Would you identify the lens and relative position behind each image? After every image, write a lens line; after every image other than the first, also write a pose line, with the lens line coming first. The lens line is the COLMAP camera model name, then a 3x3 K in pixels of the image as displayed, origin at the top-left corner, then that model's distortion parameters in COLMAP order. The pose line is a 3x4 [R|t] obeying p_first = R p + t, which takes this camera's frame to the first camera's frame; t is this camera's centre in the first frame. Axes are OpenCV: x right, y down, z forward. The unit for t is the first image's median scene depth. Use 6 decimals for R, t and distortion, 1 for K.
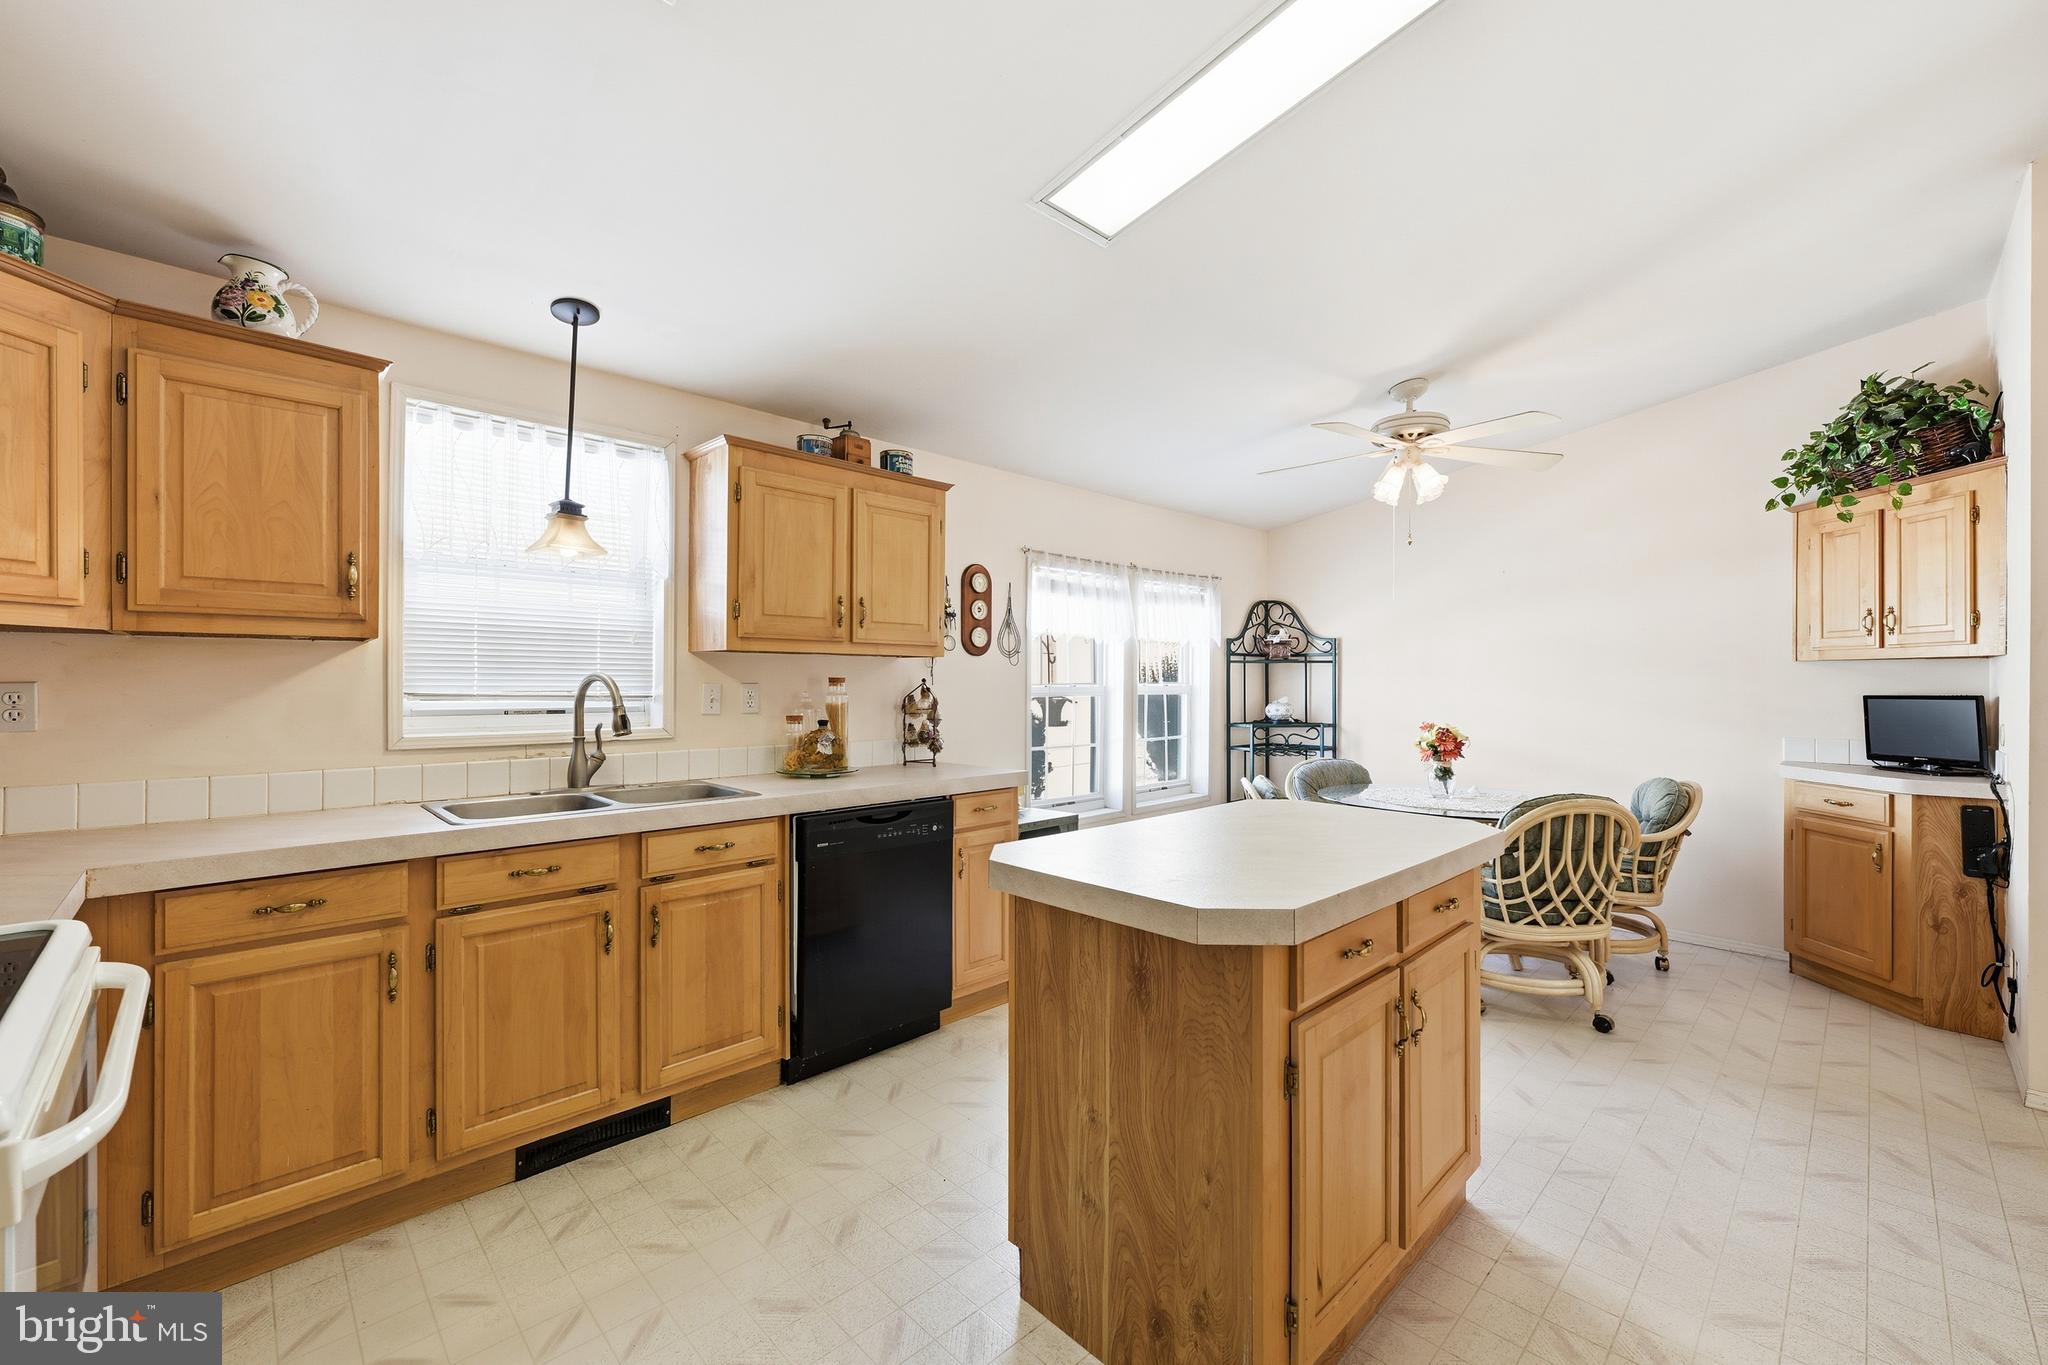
lens RADIAL K [[824.7, 0, 1033.4], [0, 824.7, 679.2], [0, 0, 1]] dist [0.001125, -0.000392]
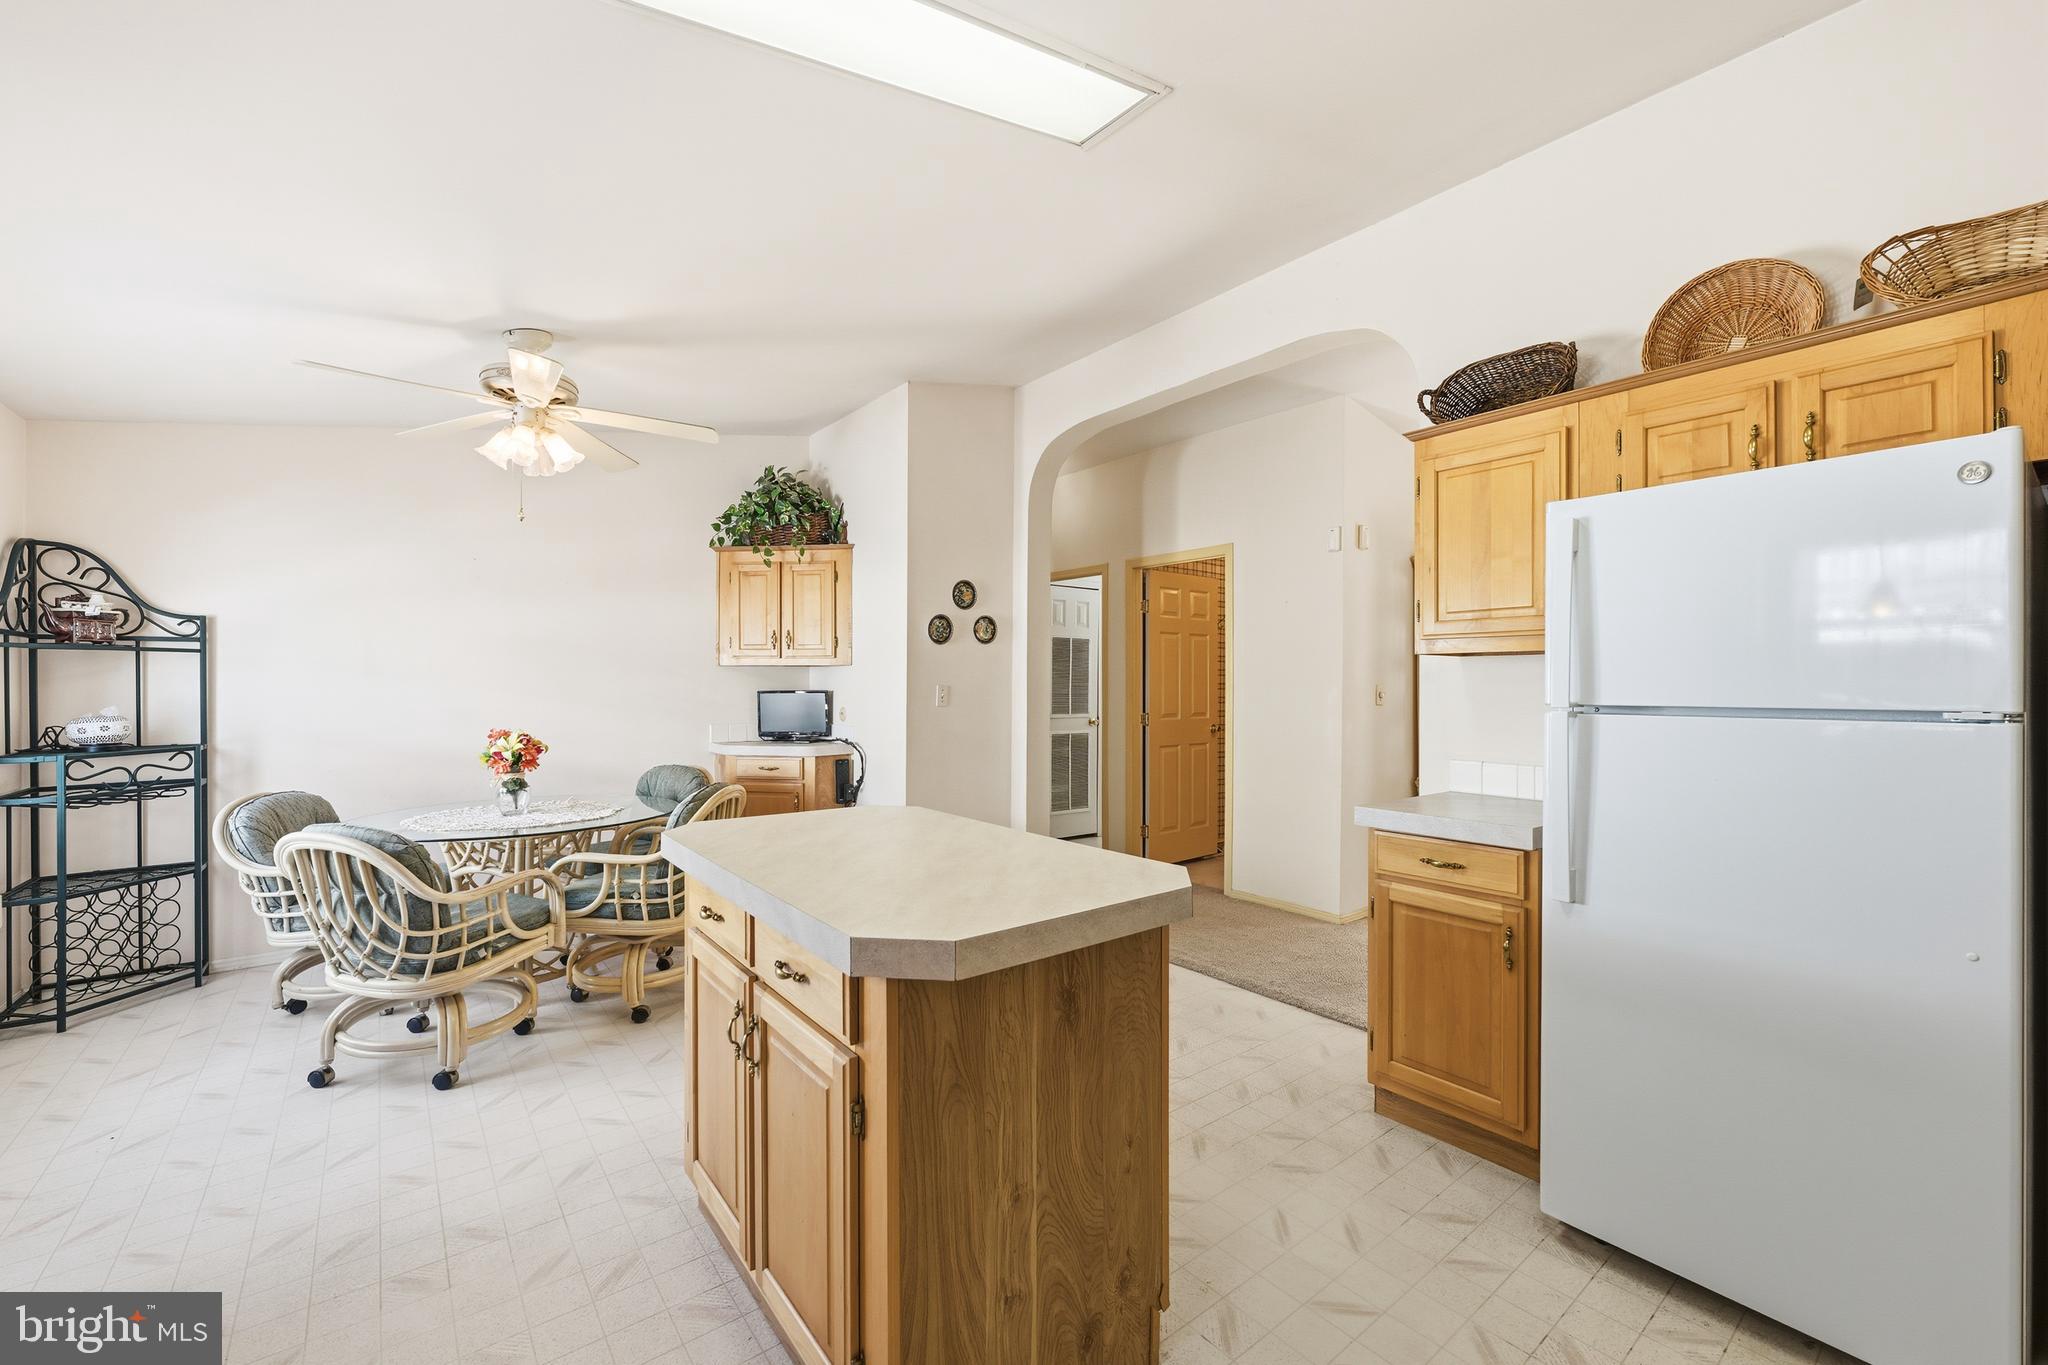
lens RADIAL K [[824.7, 0, 1022.5], [0, 824.7, 688.6], [0, 0, 1]] dist [0.001125, -0.000392]
pose [[0.103792, -0.009168, 0.994557, -0.353264], [-0.004453, 0.999943, 0.009683, -0.000524], [-0.994589, -0.005434, 0.103745, 0.417352]]
